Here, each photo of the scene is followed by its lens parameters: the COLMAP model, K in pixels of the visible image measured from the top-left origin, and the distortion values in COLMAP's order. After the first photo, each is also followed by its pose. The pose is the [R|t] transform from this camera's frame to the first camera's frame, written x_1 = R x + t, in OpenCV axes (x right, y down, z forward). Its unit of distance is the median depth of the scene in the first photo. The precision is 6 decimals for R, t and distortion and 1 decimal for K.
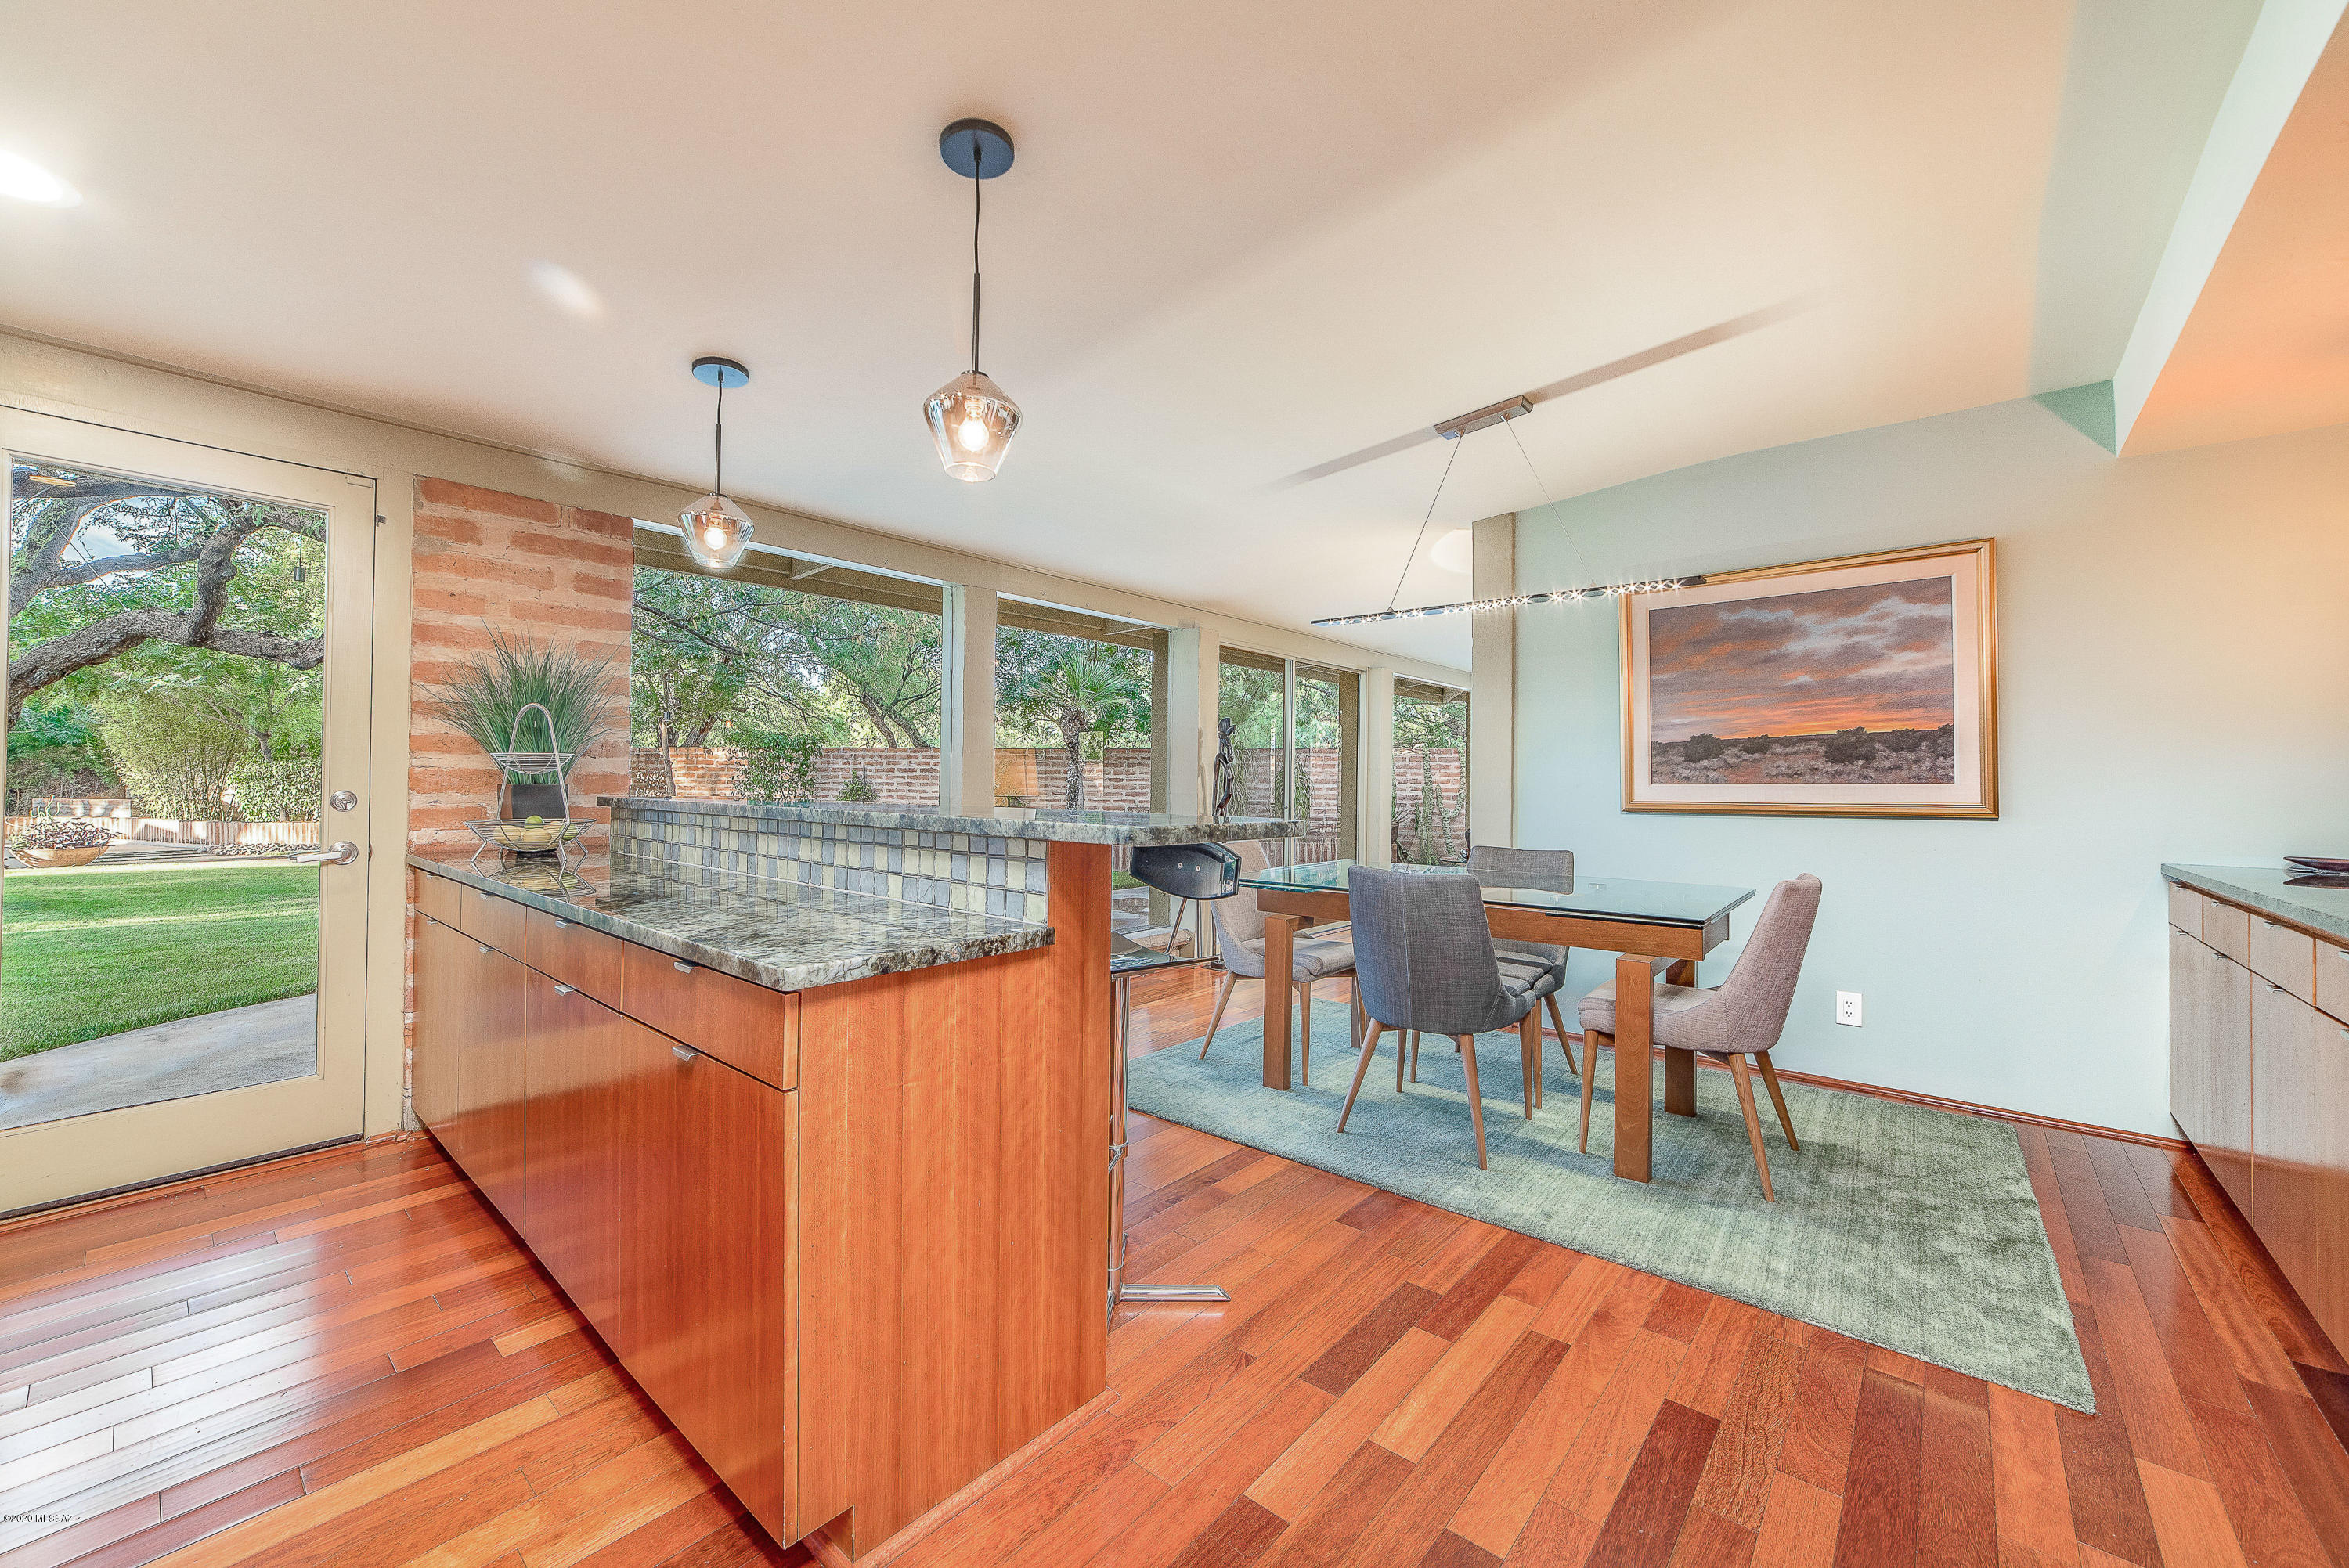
lens RADIAL K [[915.8, 0, 1170.9], [0, 915.8, 766.1], [0, 0, 1]] dist [-0.022148, 0.008156]
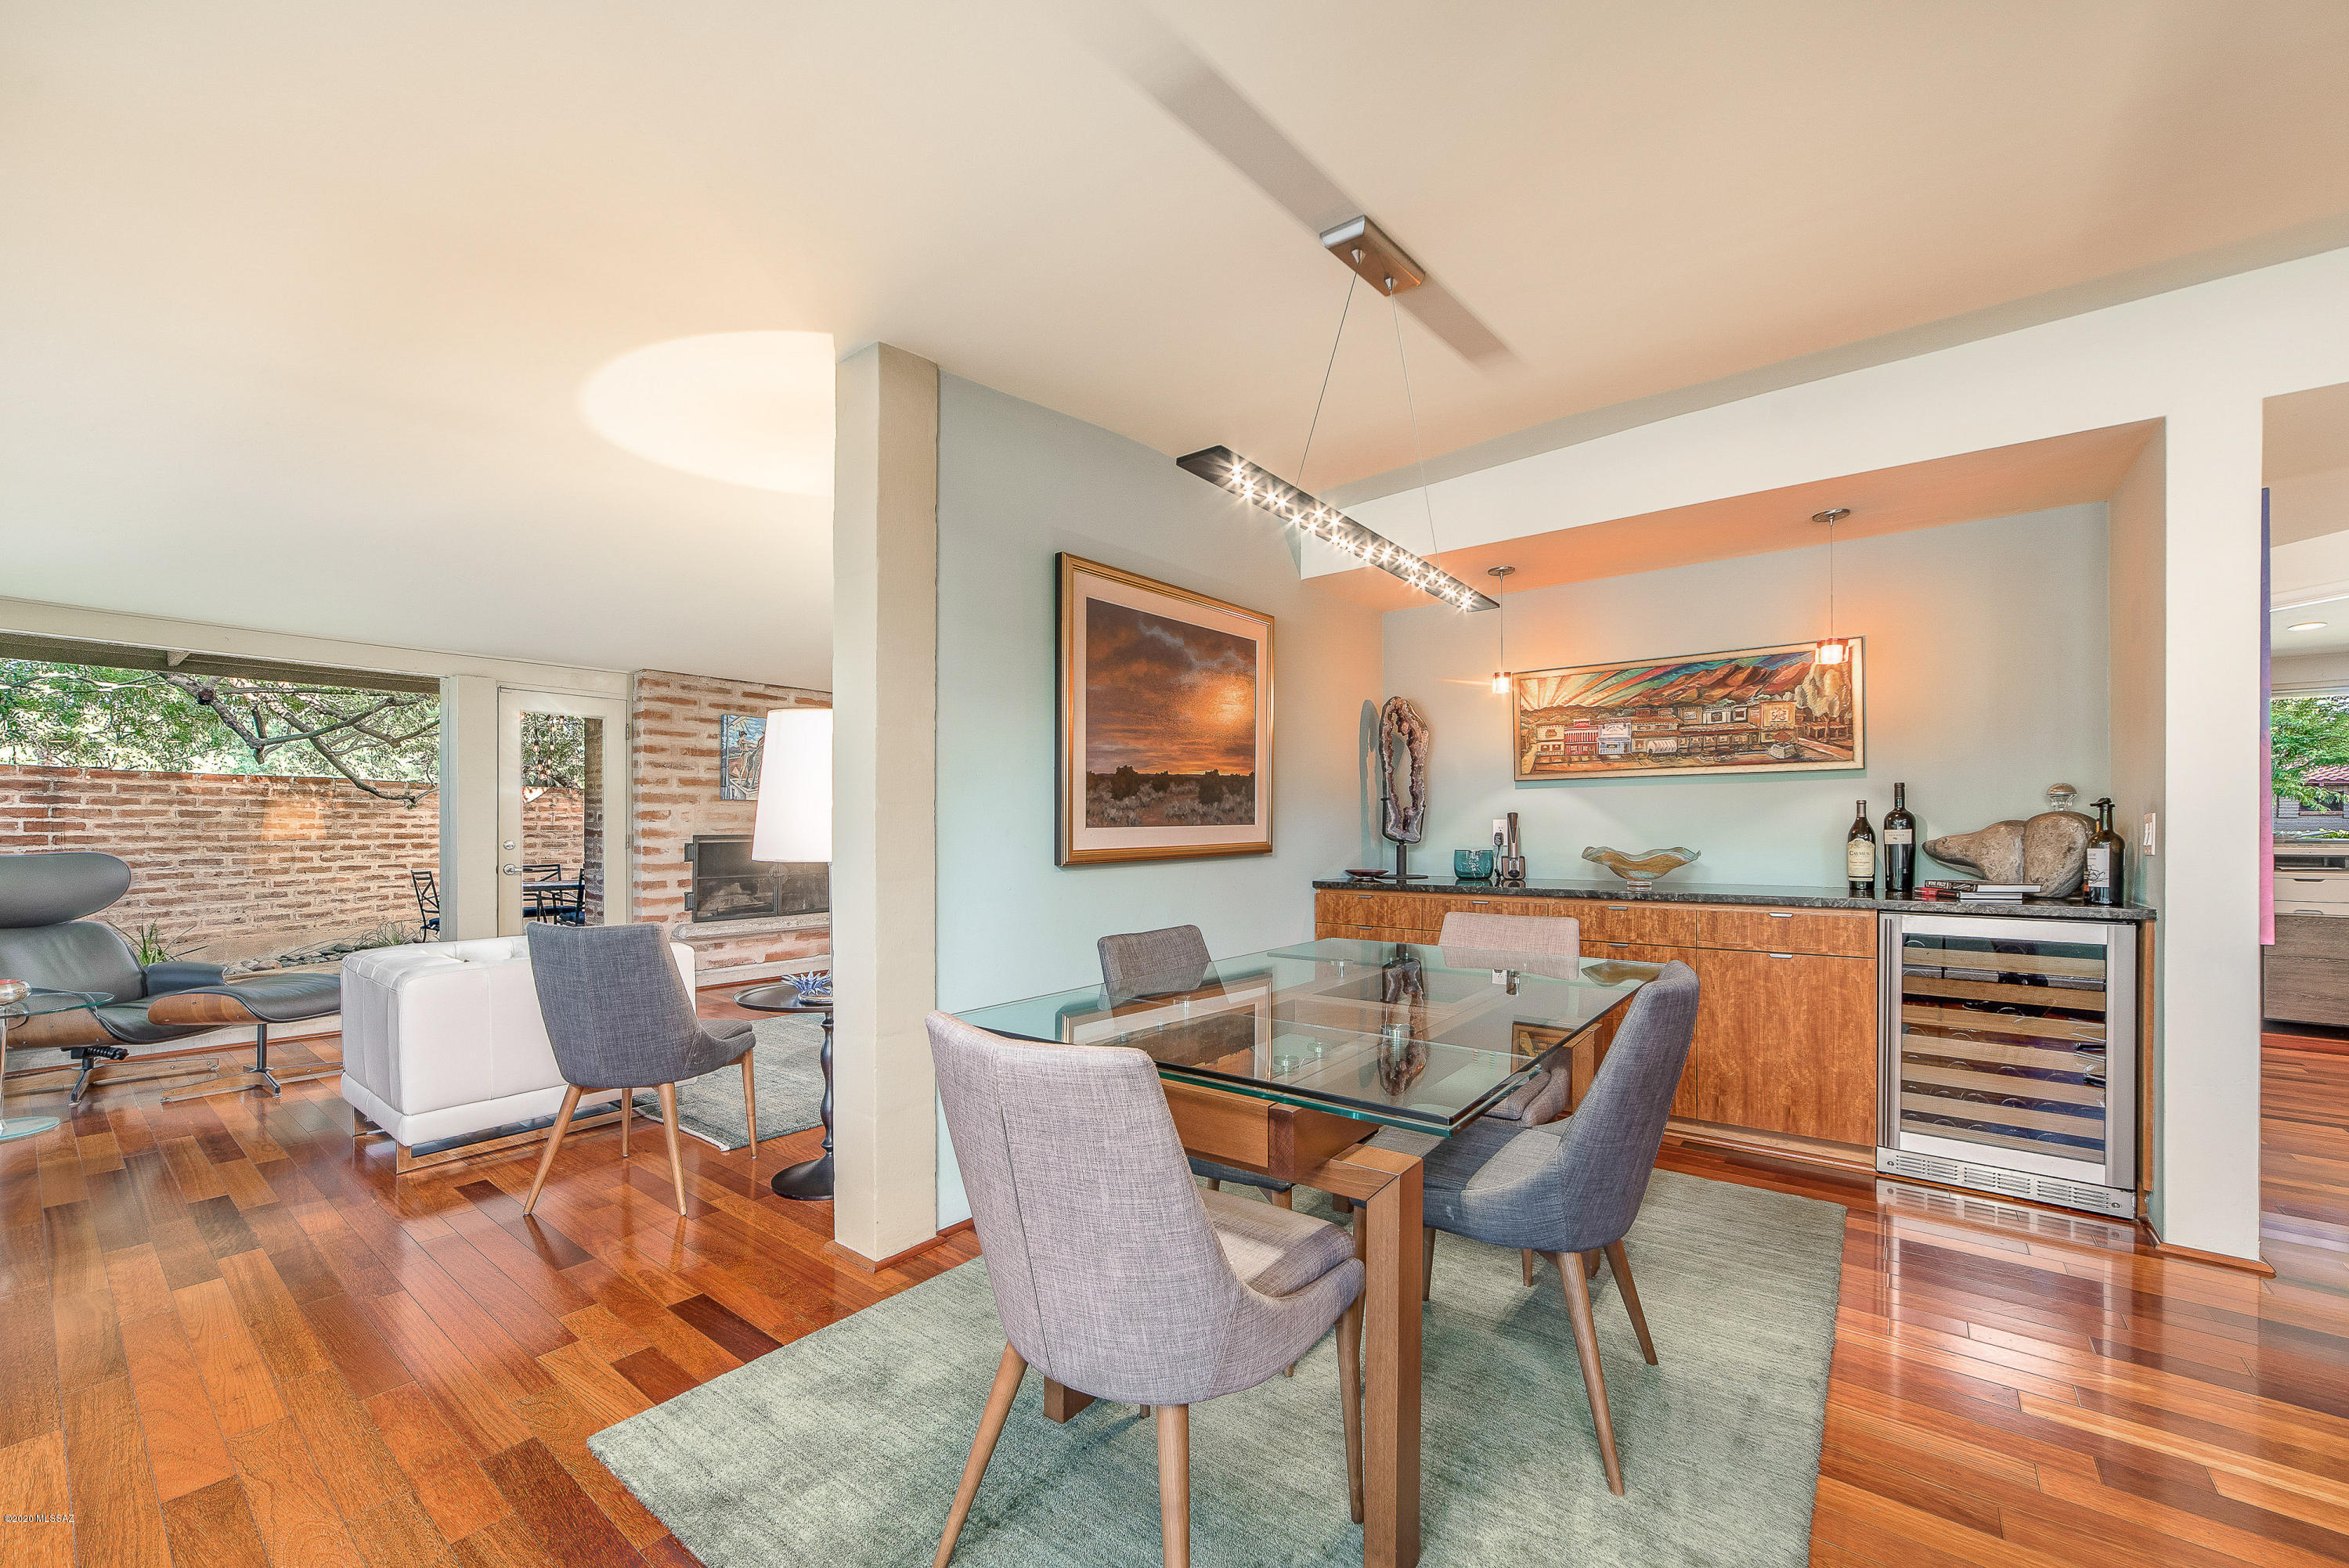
lens RADIAL K [[930.0, 0, 1173.9], [0, 930.0, 820.1], [0, 0, 1]] dist [-0.013901, 0.000203]
pose [[-0.055771, -0.003962, 0.998436, -0.317499], [-0.014354, 0.999892, 0.003166, 0.012776], [-0.998340, -0.014155, -0.055822, 1.251132]]
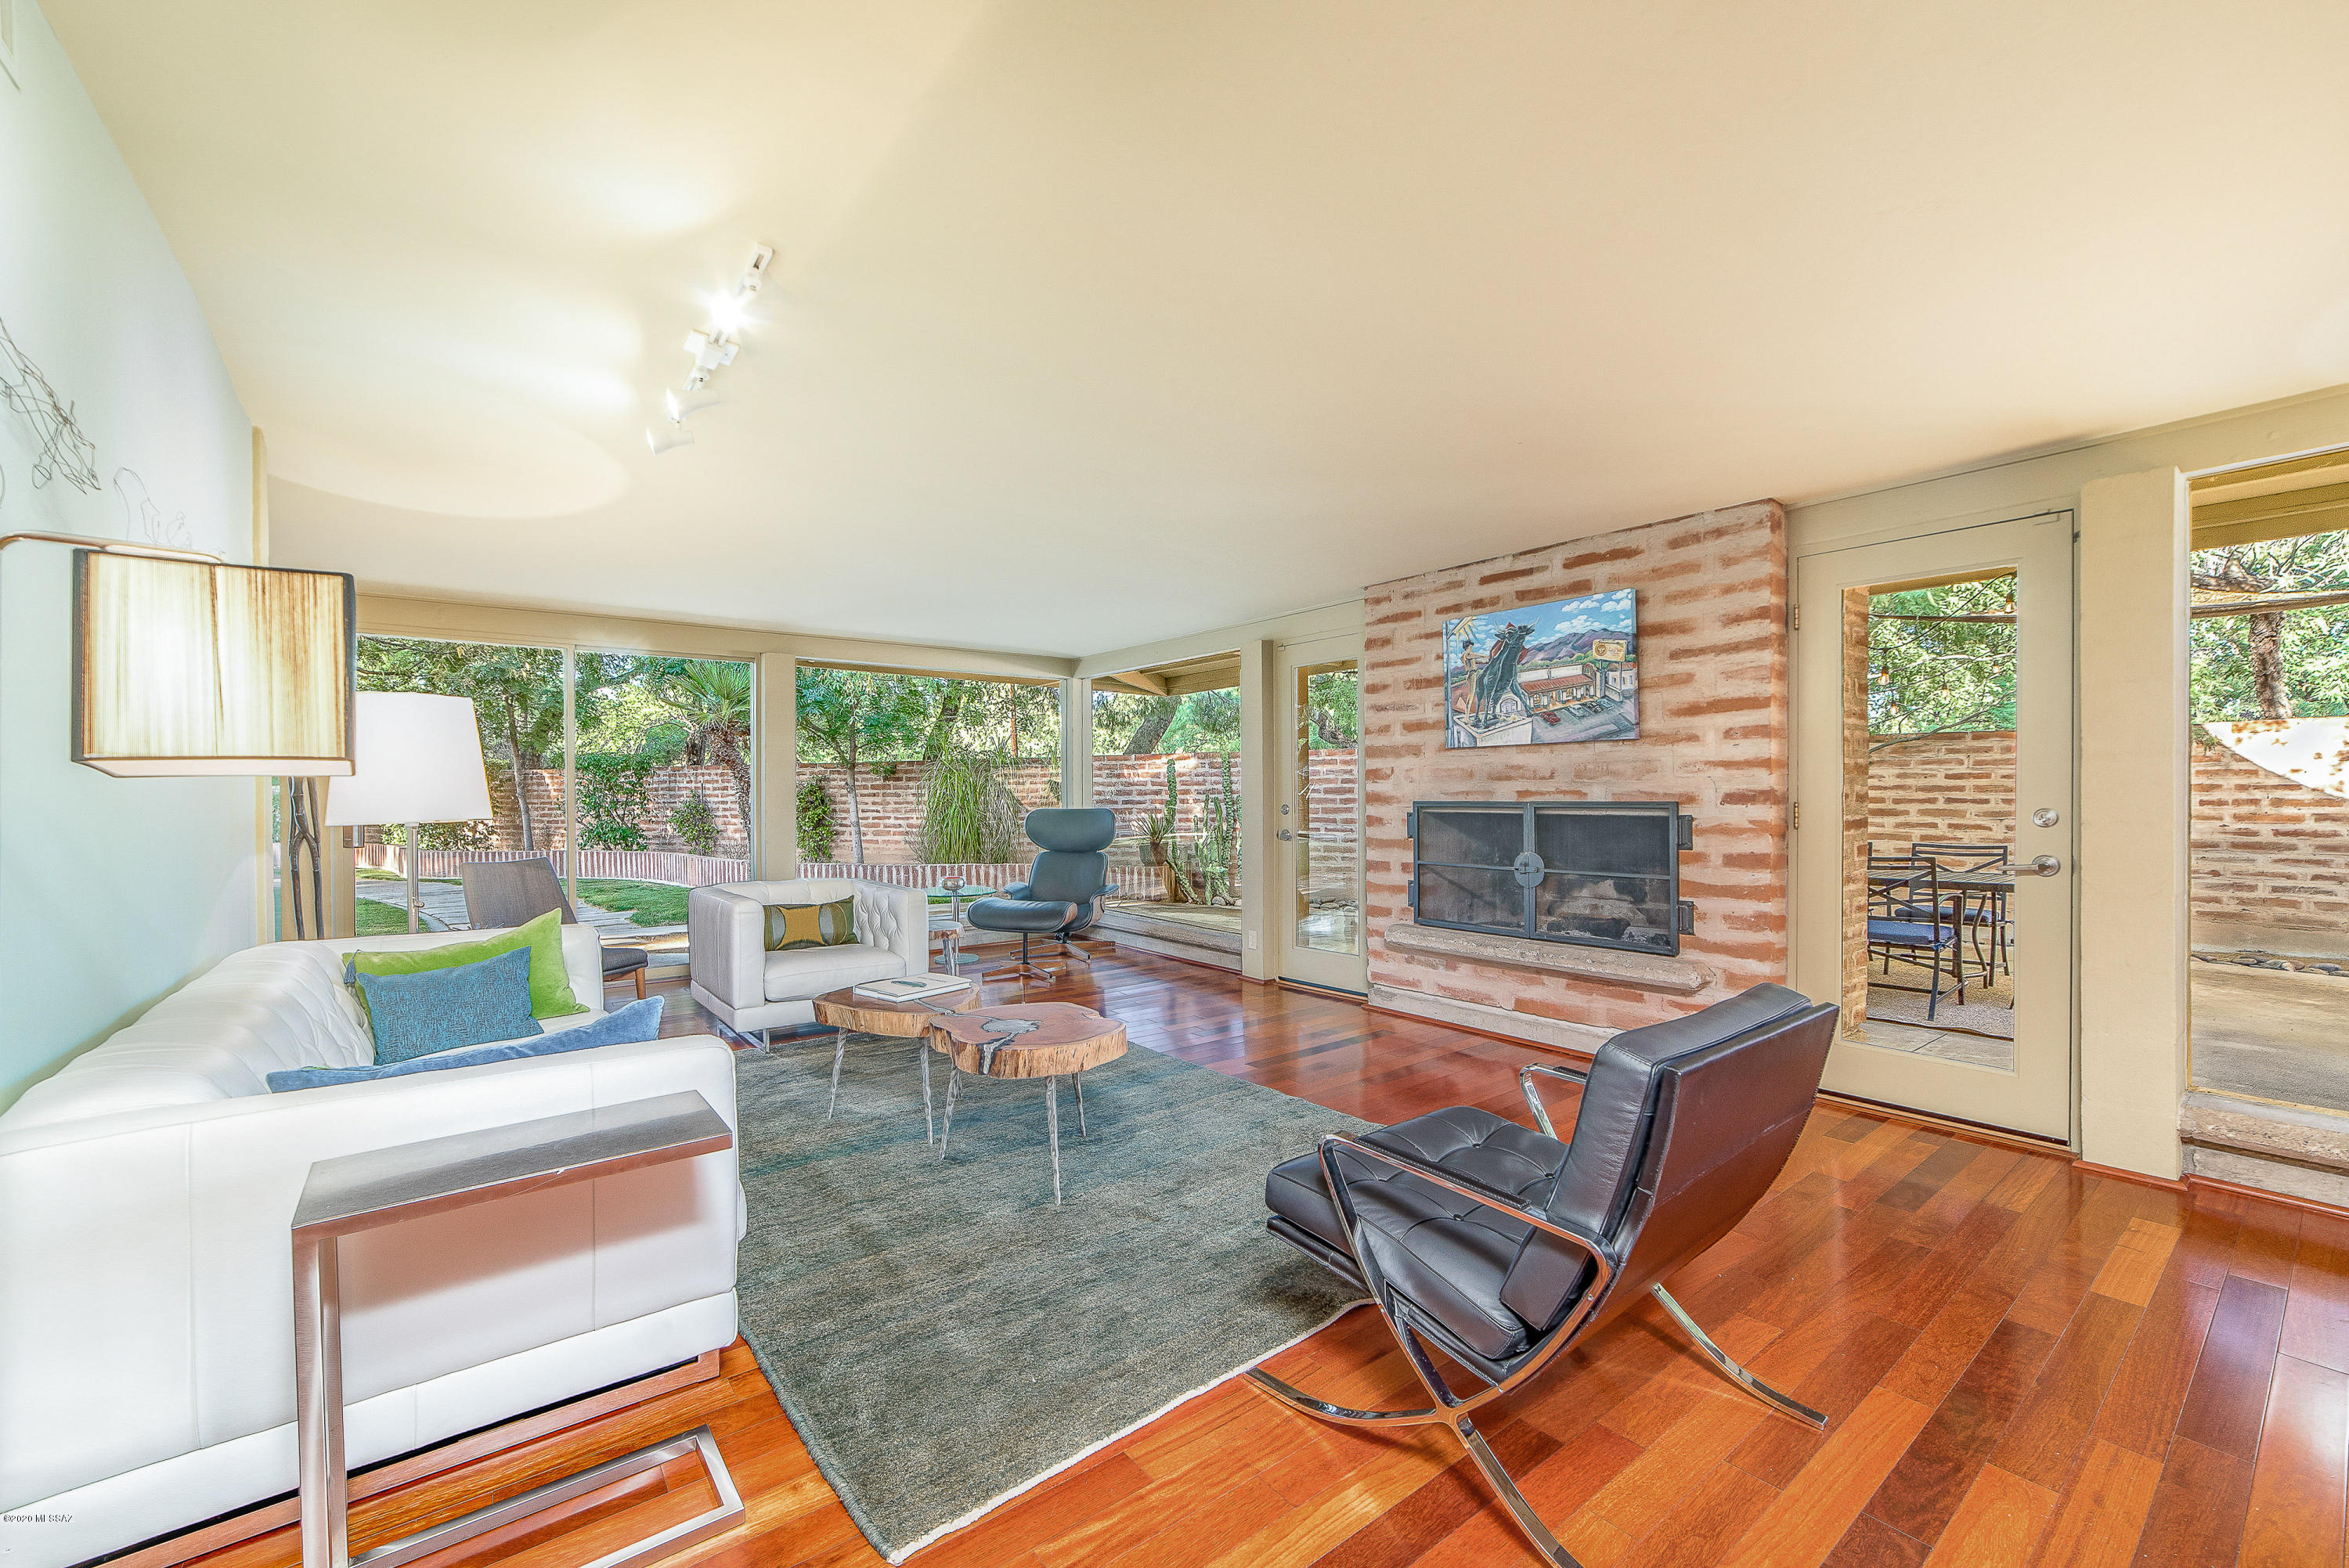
lens RADIAL K [[949.4, 0, 1141.3], [0, 949.4, 794.0], [0, 0, 1]] dist [-0.015925, 0.009200]
pose [[0.978176, -0.017960, -0.207000, 1.797183], [0.021129, 0.999691, 0.013110, 0.028915], [0.206701, -0.017198, 0.978253, 0.615864]]
